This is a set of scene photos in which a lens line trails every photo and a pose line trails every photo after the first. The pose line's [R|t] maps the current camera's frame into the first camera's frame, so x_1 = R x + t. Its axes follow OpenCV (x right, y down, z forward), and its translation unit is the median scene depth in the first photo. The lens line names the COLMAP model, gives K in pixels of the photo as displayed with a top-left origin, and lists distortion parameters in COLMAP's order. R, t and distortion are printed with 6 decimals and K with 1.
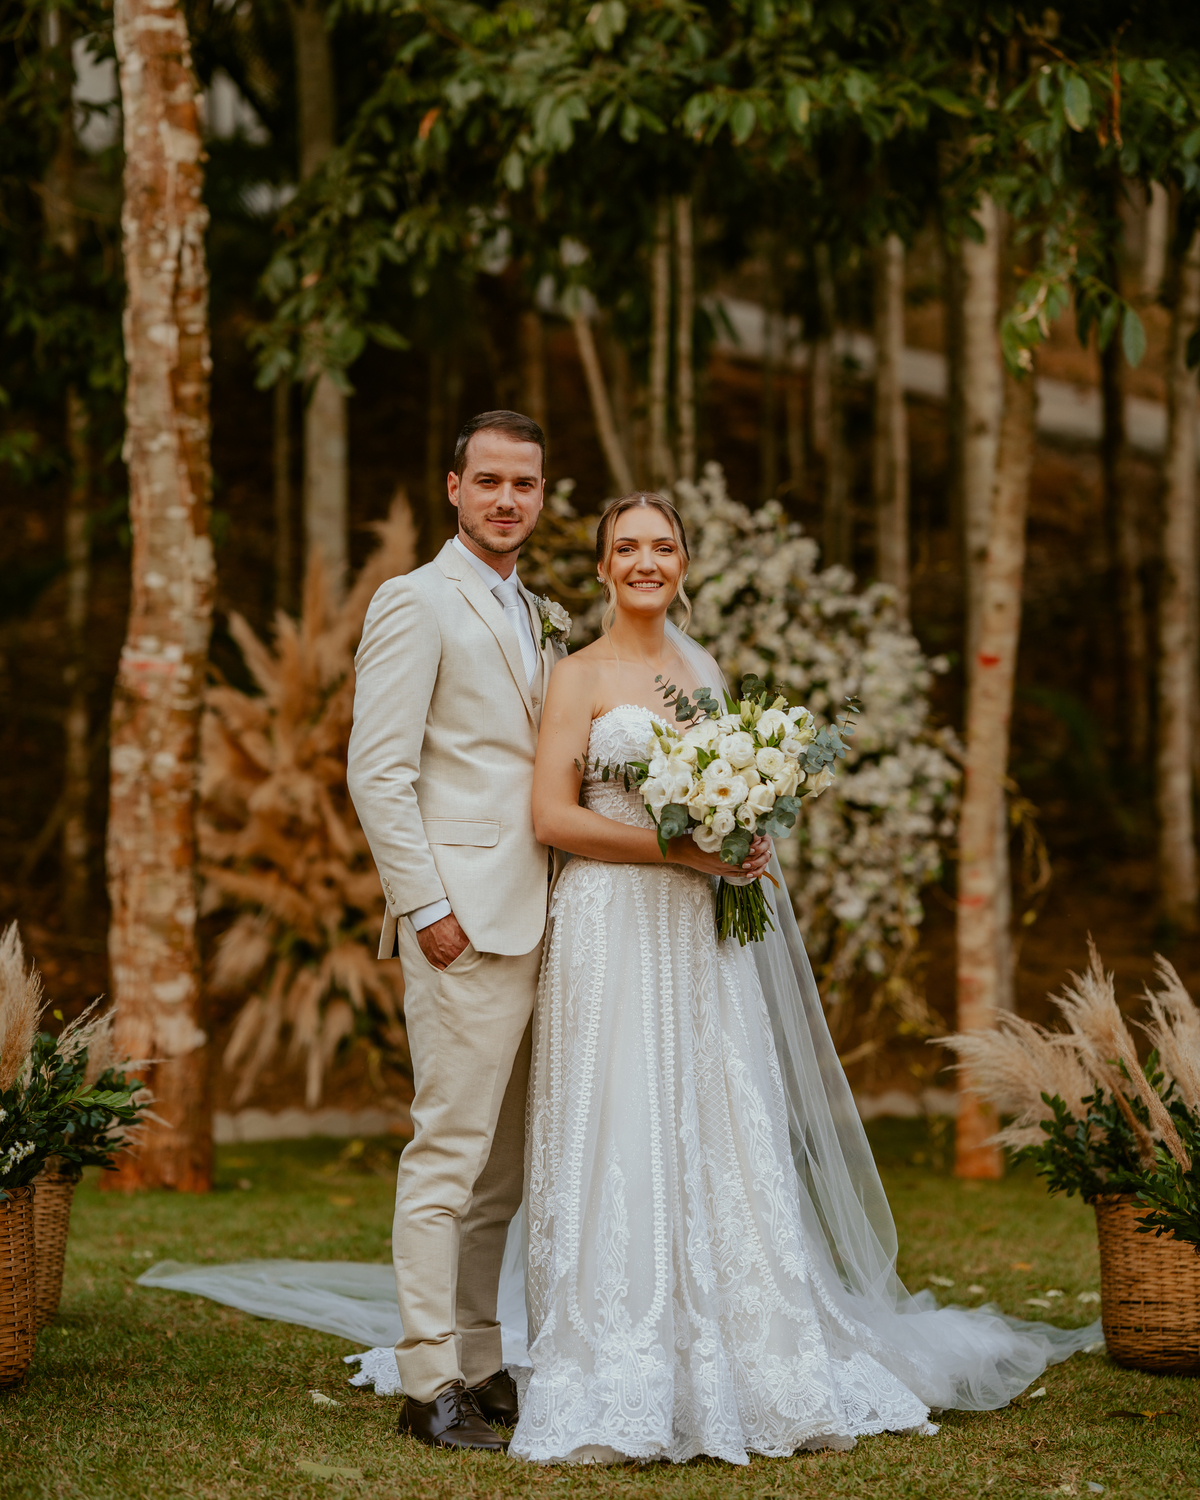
lens RADIAL K [[4323.0, 0, 600.6], [0, 4323.0, 651.6], [0, 0, 1]] dist [0.924846, -0.246533]
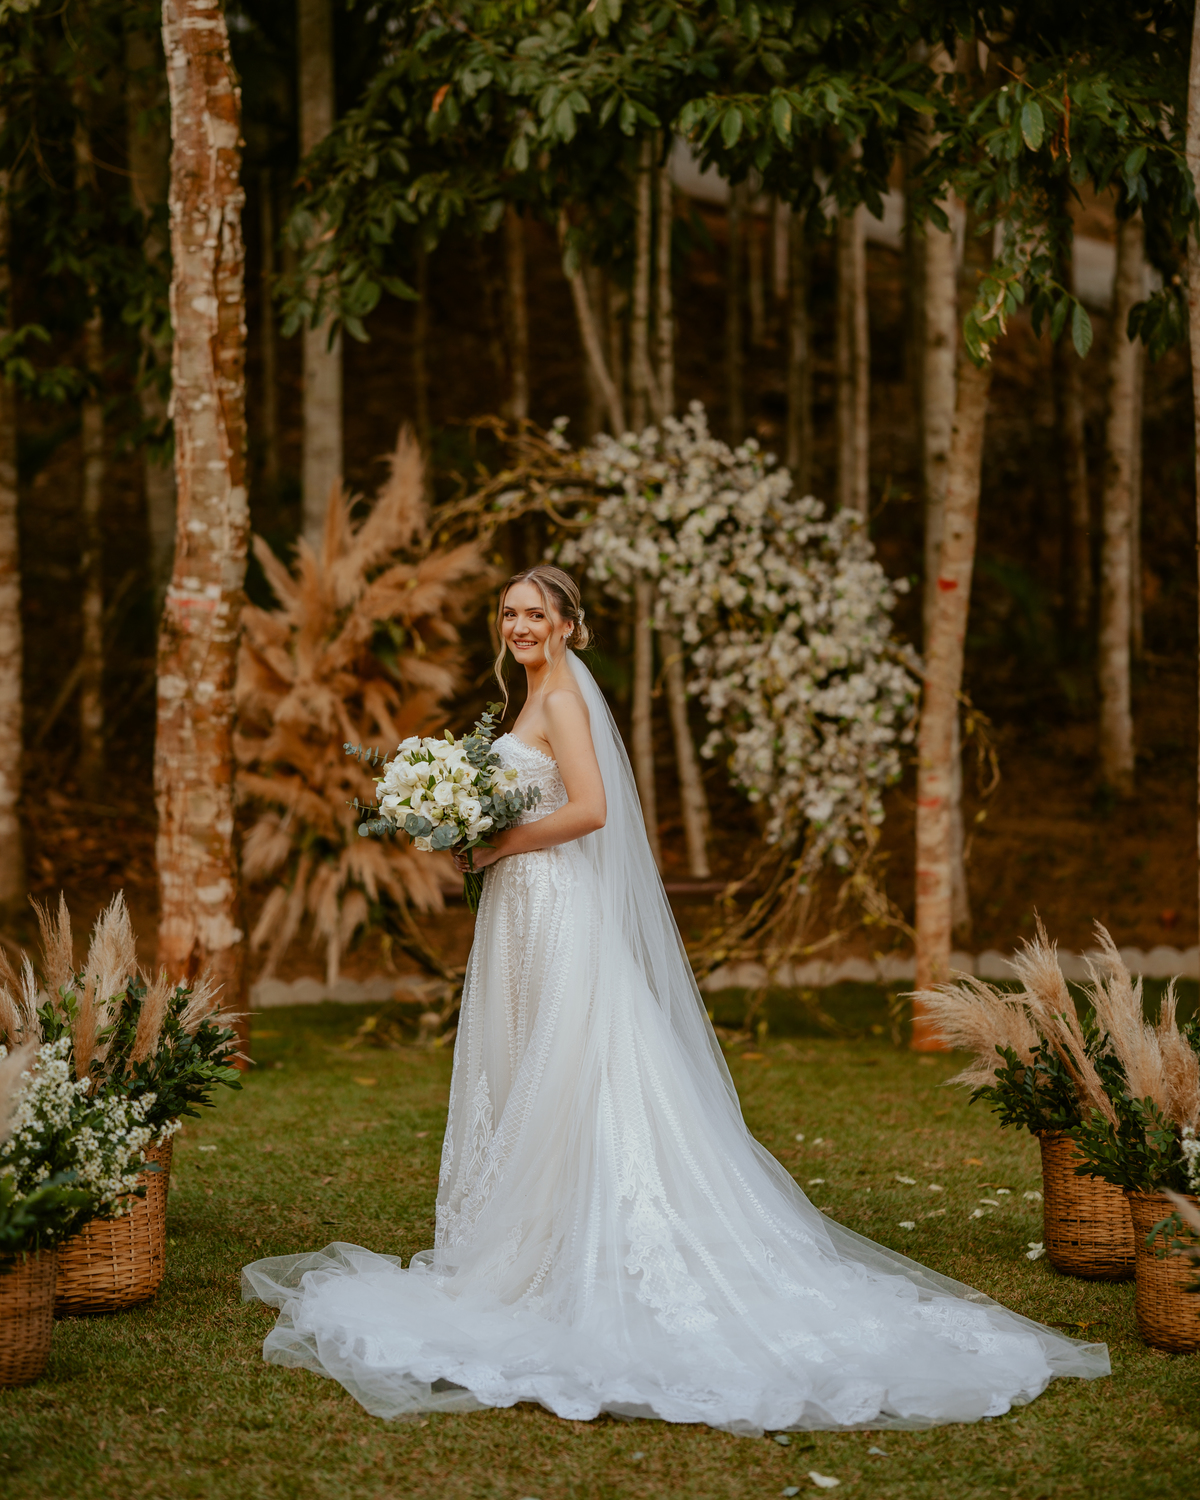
lens RADIAL K [[4335.1, 0, 598.5], [0, 4335.1, 642.9], [0, 0, 1]] dist [0.929642, -0.659938]
pose [[0.999920, 0.003513, 0.012171, -0.013461], [-0.004103, 0.998801, 0.048775, -0.040896], [-0.011985, -0.048821, 0.998736, -0.109317]]
